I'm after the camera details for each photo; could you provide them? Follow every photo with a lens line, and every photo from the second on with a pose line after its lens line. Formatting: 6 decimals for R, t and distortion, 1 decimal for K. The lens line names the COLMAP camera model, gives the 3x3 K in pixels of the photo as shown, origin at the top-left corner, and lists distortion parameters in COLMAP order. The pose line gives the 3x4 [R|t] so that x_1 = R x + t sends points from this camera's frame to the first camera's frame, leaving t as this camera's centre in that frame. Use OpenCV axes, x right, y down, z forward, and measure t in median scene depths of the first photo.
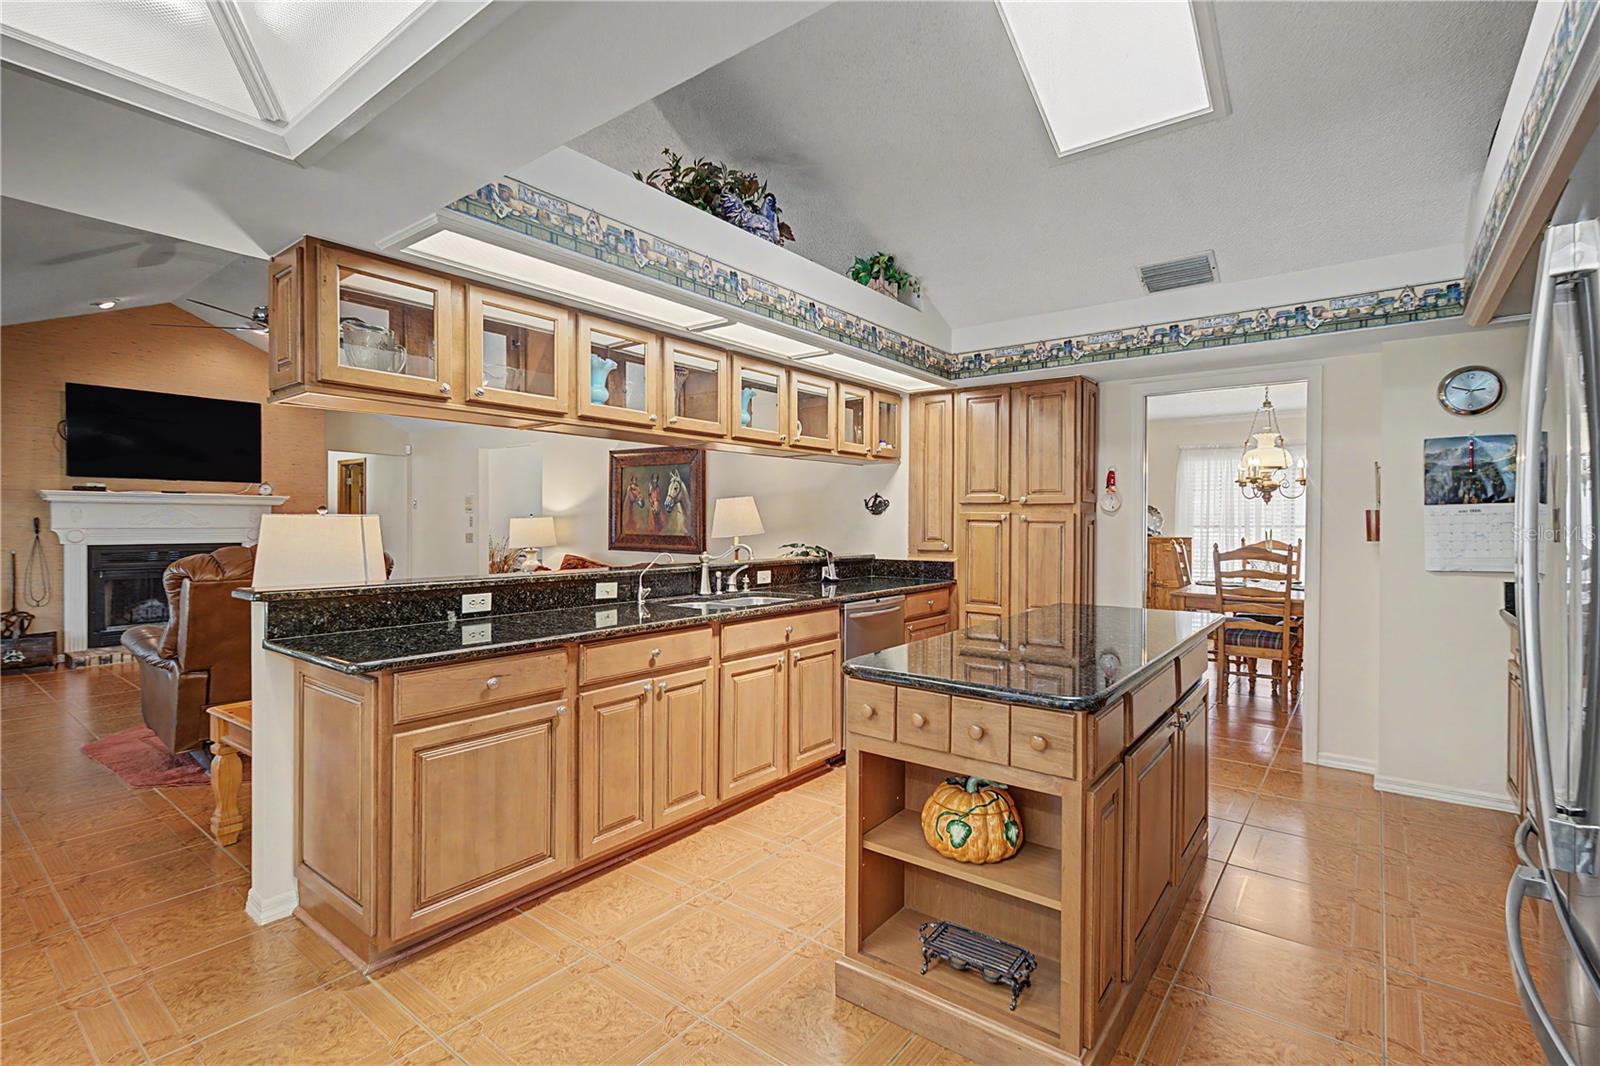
lens RADIAL K [[744.3, 0, 795.1], [0, 744.3, 528.3], [0, 0, 1]] dist [0.006855, -0.000092]
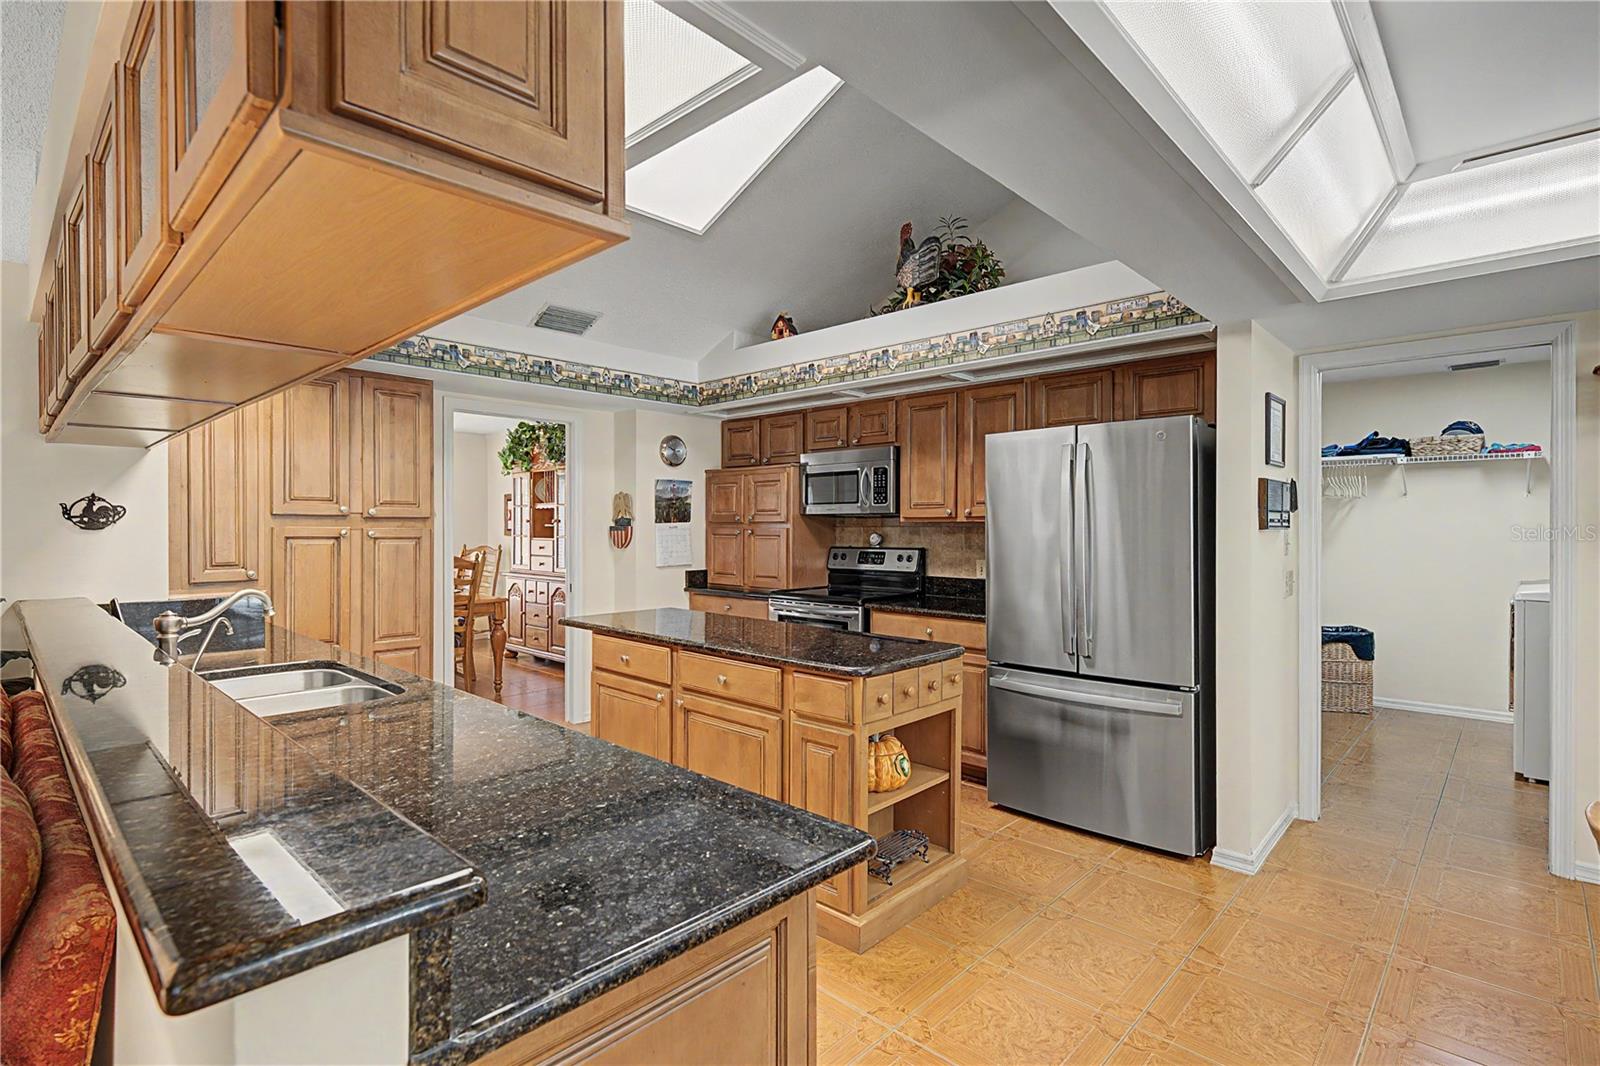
lens RADIAL K [[768.1, 0, 794.6], [0, 768.1, 531.7], [0, 0, 1]] dist [0.004285, -0.002068]
pose [[0.092609, -0.011344, 0.995638, -0.449377], [0.008793, 0.999905, 0.010574, -0.018553], [-0.995664, 0.007775, 0.092700, 0.388270]]
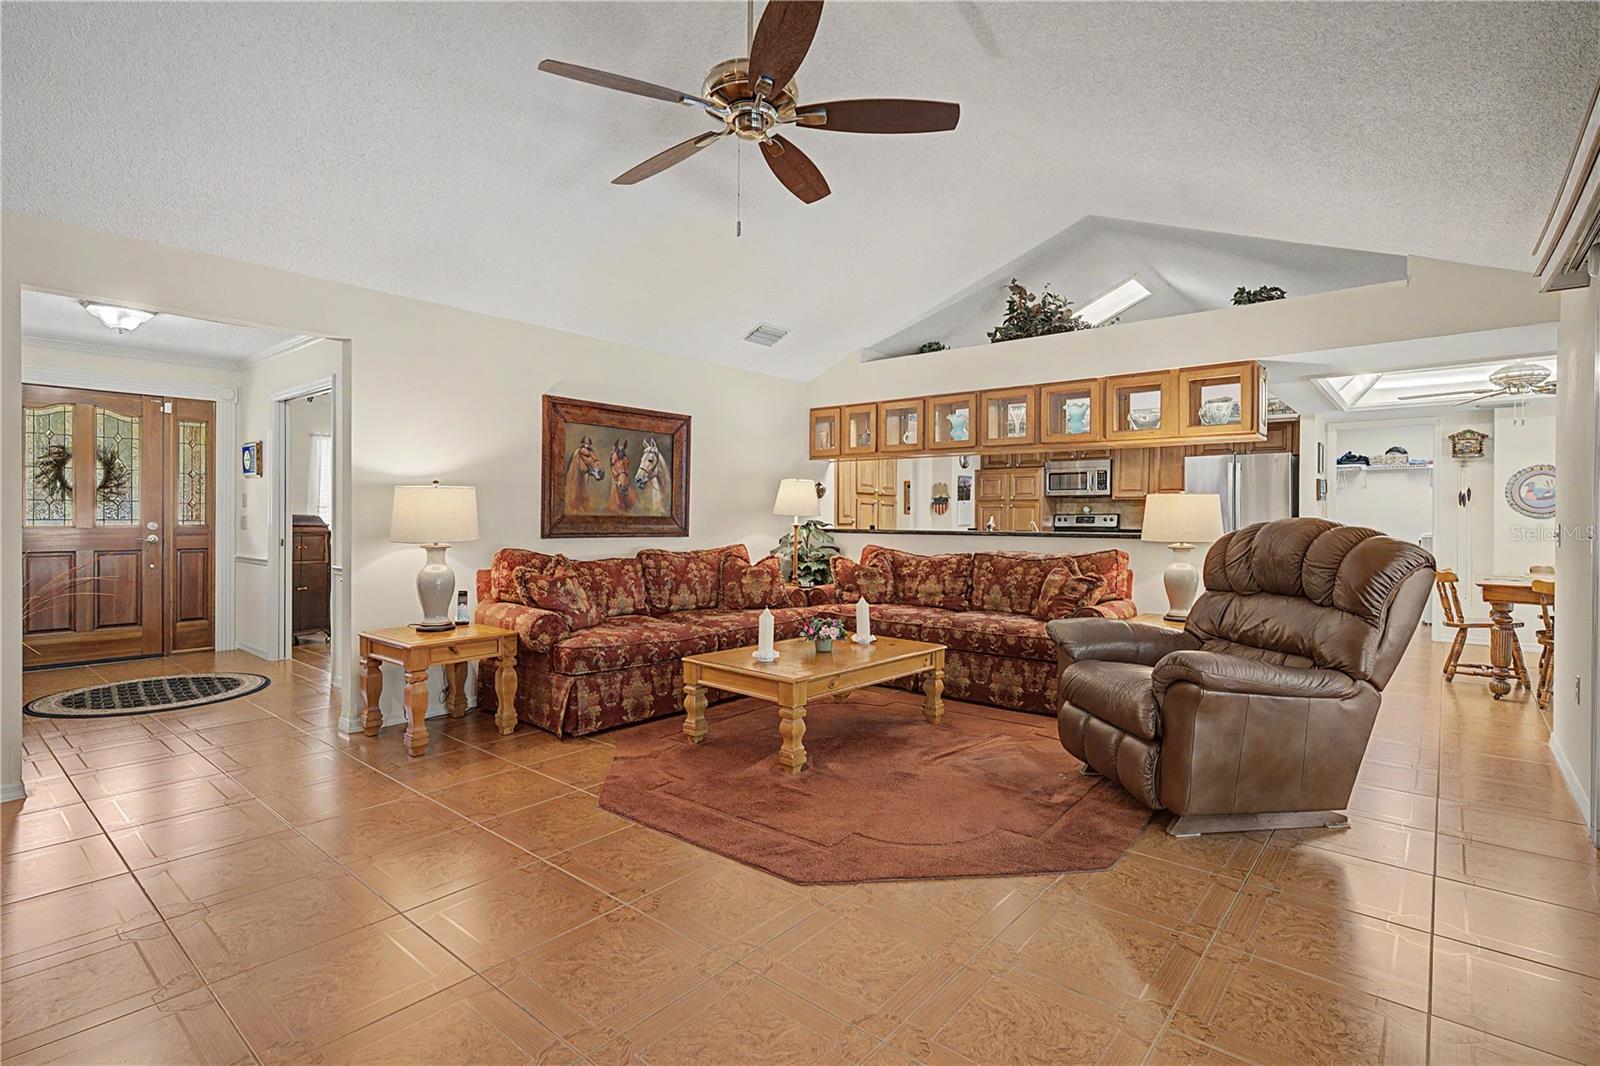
lens RADIAL K [[768.1, 0, 789.8], [0, 768.1, 521.3], [0, 0, 1]] dist [0.004285, -0.002068]
pose [[0.038797, -0.008364, 0.999212, -1.276381], [0.005197, 0.999953, 0.008168, 0.011440], [-0.999234, 0.004876, 0.038839, 1.000948]]
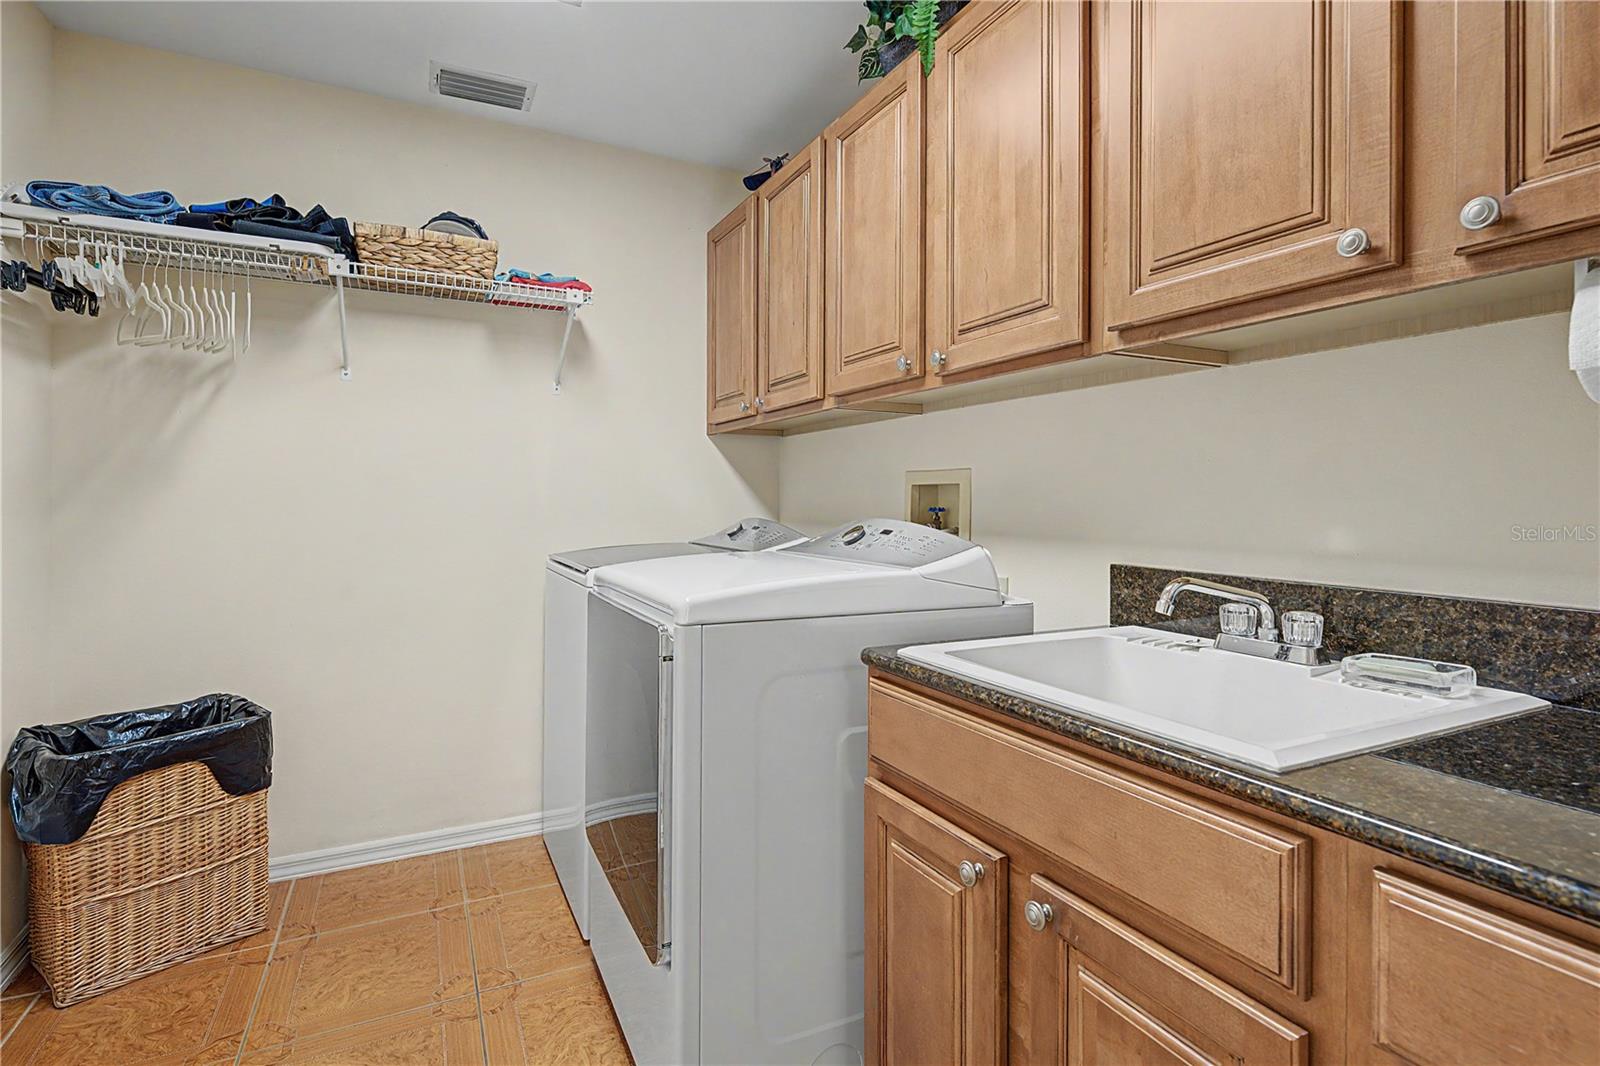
lens RADIAL K [[768.1, 0, 798.5], [0, 768.1, 518.2], [0, 0, 1]] dist [0.004285, -0.002068]
pose [[-0.904979, -0.009599, 0.425349, 0.260315], [-0.005187, 0.999920, 0.011531, 0.032822], [-0.425425, 0.008229, -0.904956, -0.061953]]
